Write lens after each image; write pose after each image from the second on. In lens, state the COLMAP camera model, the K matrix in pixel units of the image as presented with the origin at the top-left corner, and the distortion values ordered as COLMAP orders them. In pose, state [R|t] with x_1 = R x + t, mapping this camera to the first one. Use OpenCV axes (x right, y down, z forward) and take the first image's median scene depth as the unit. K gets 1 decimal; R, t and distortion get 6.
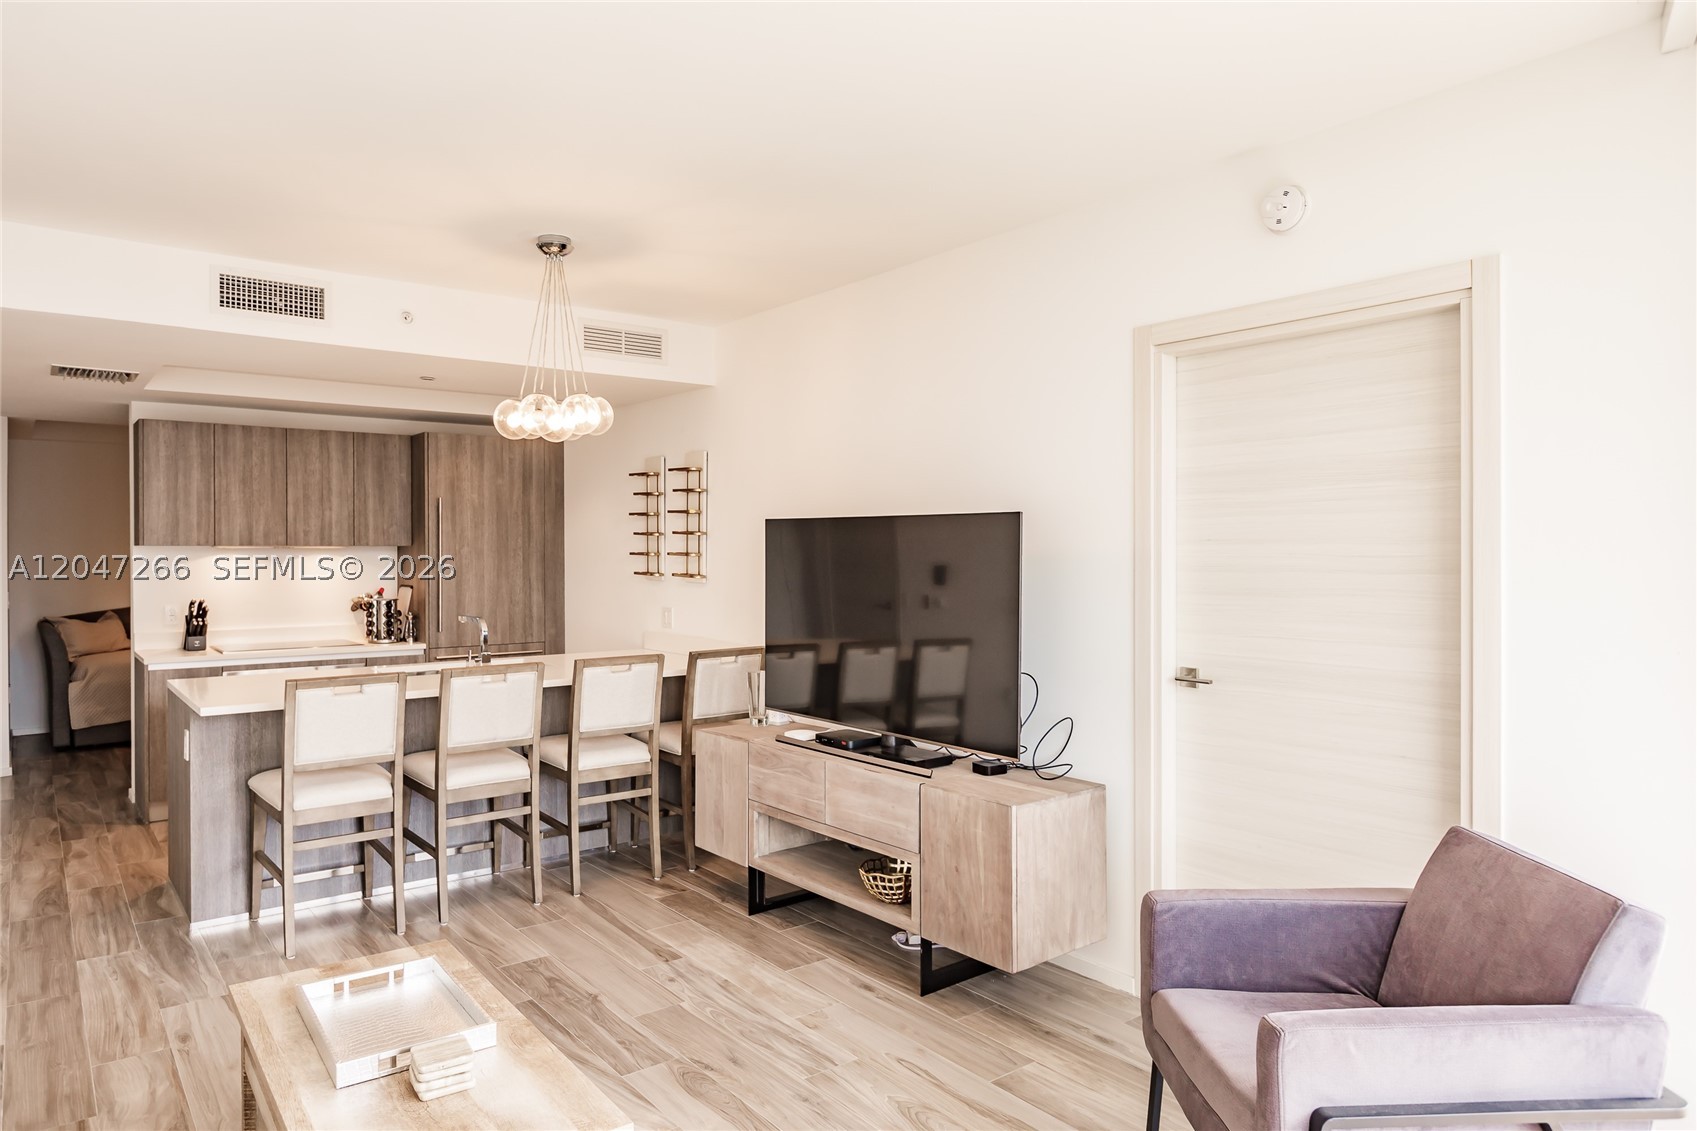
lens RADIAL K [[1051.3, 0, 845.8], [0, 1051.3, 556.1], [0, 0, 1]] dist [-0.001789, -0.001391]
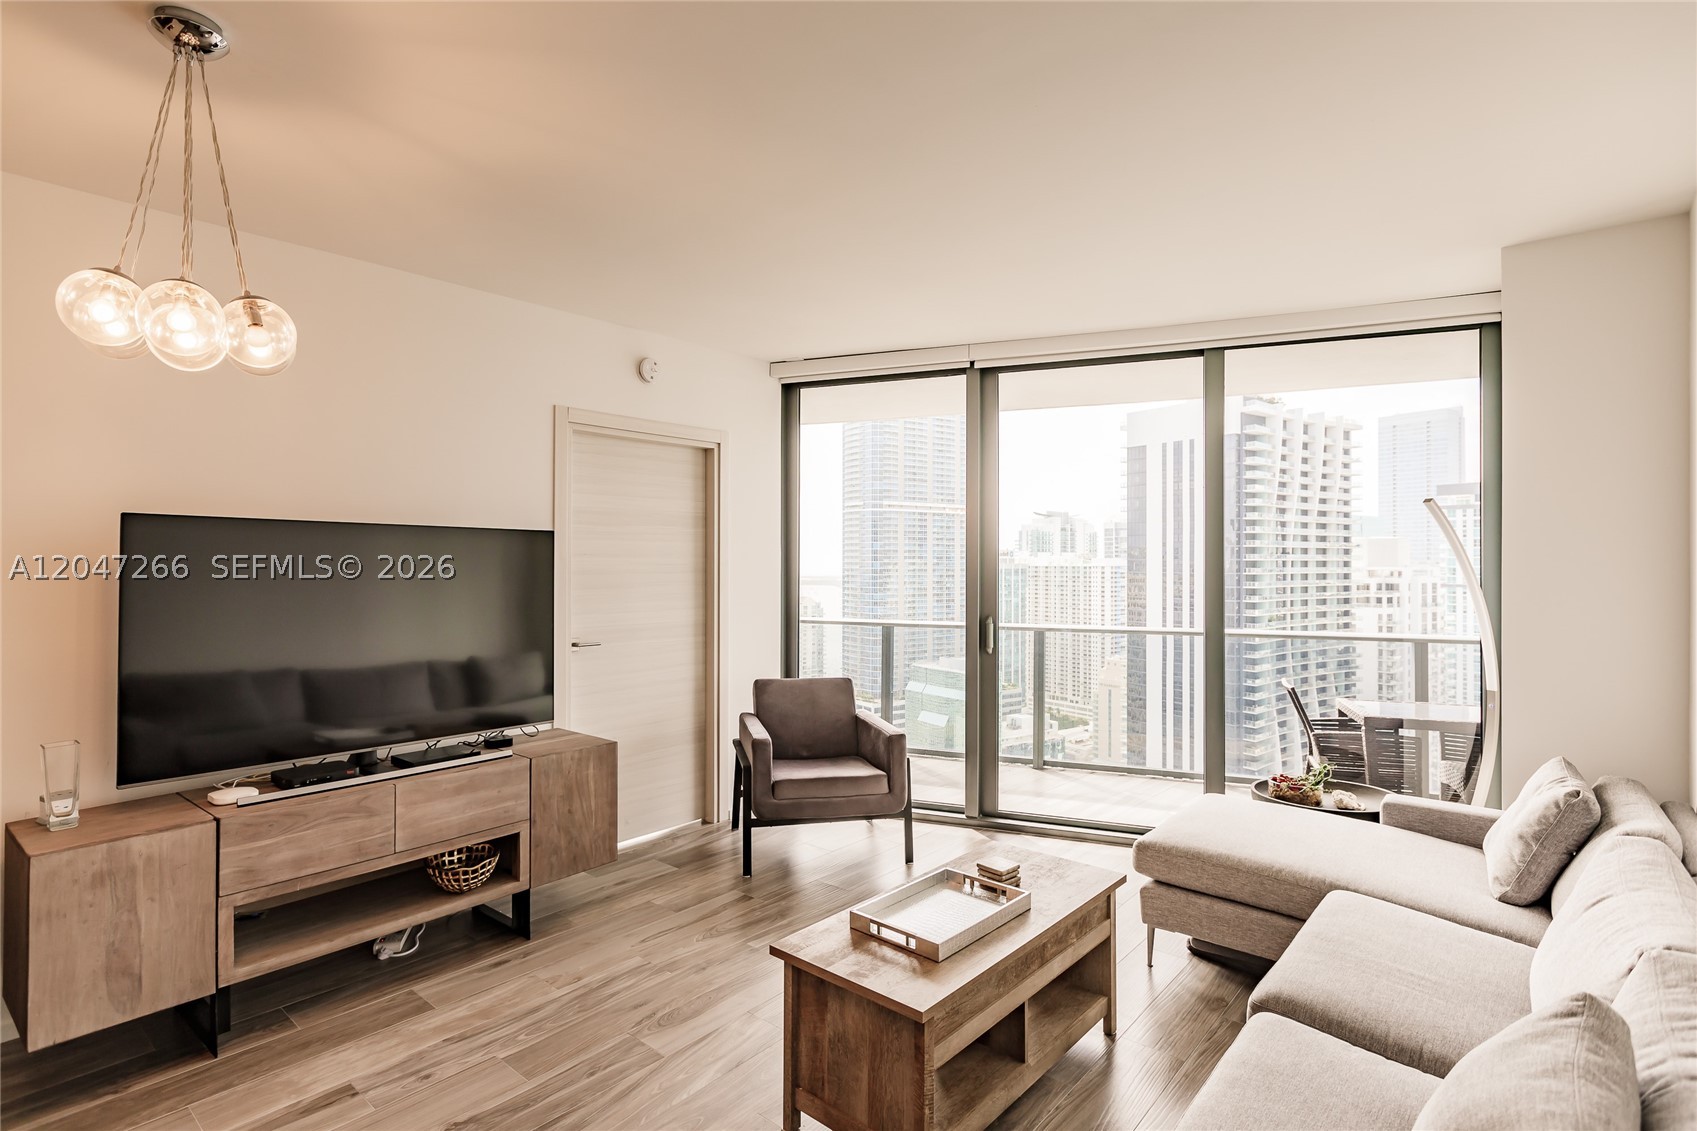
lens RADIAL K [[831.0, 0, 840.3], [0, 831.0, 559.1], [0, 0, 1]] dist [0.000818, -0.000076]
pose [[-0.190656, 0.005549, 0.981641, -0.657100], [0.001581, 0.999984, -0.005346, -0.000637], [-0.981656, 0.000533, -0.190662, 0.604812]]
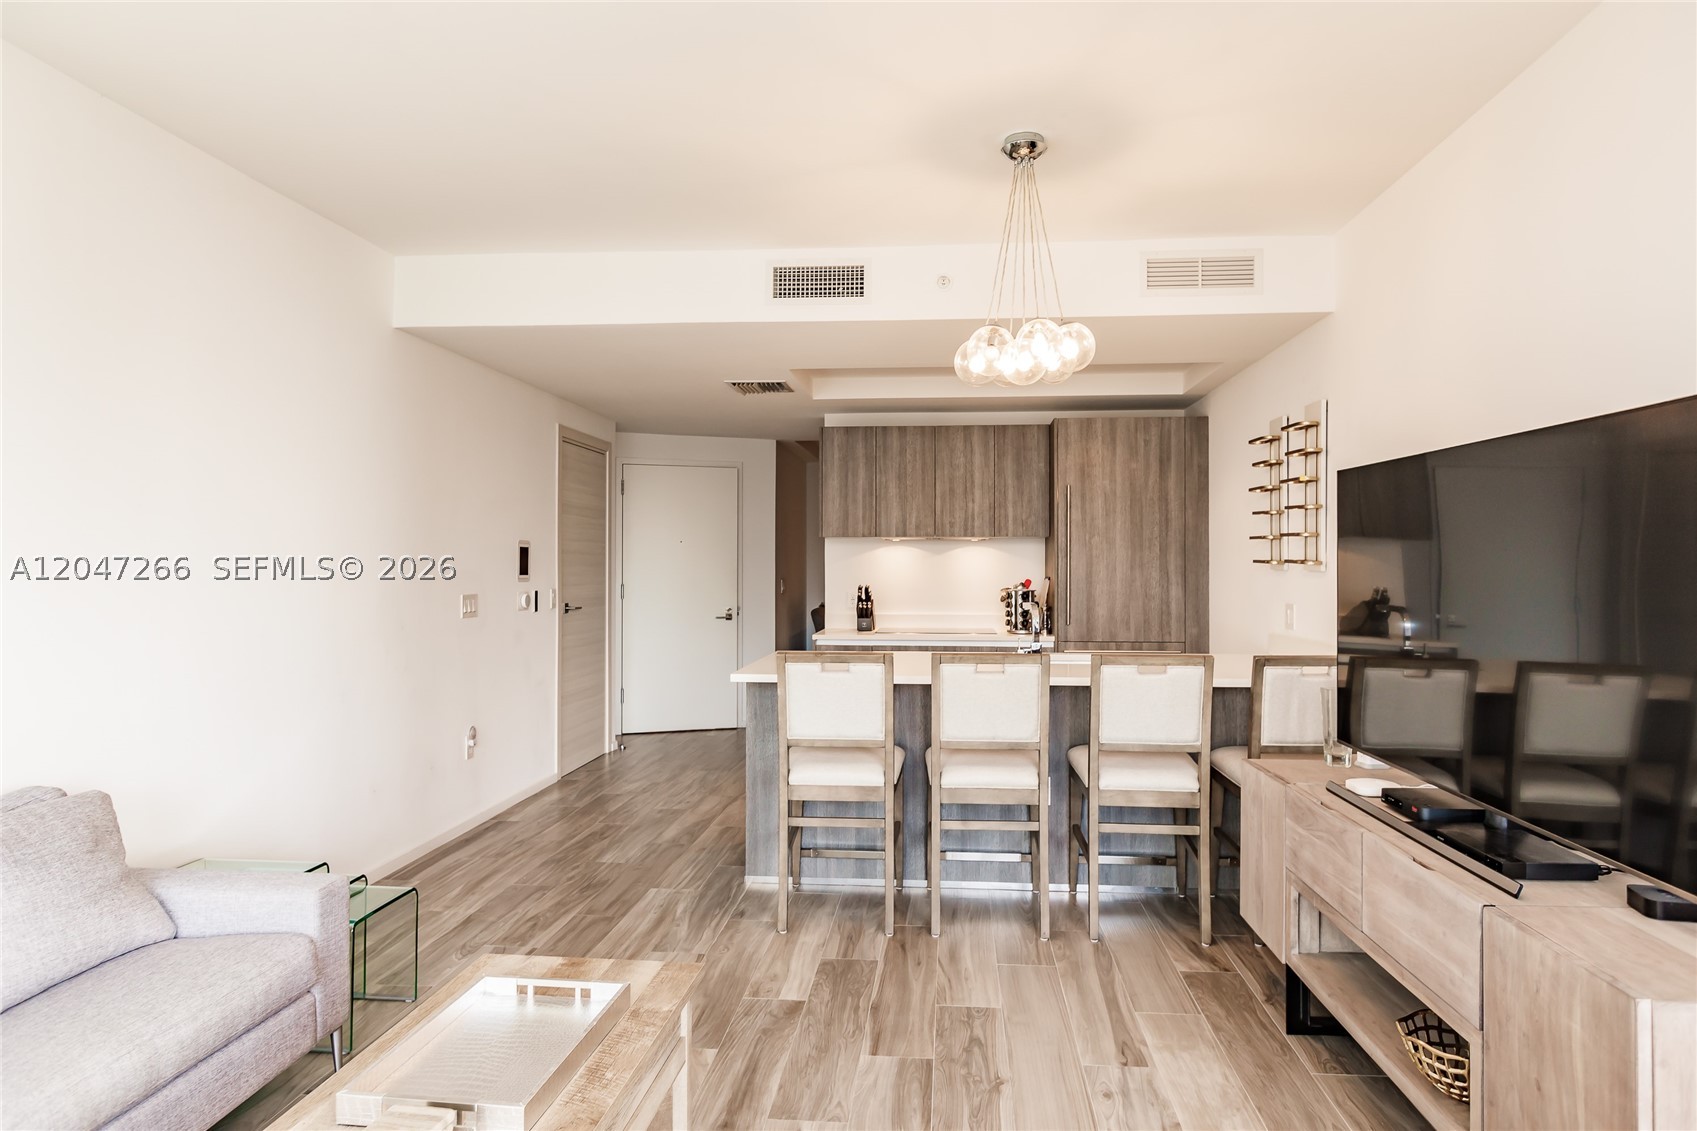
lens RADIAL K [[995.9, 0, 875.3], [0, 995.9, 562.6], [0, 0, 1]] dist [-0.001245, -0.000585]
pose [[0.734510, -0.000376, -0.678597, 0.138187], [-0.005814, 0.999960, -0.006848, 0.030483], [0.678573, 0.008975, 0.734479, 0.286962]]
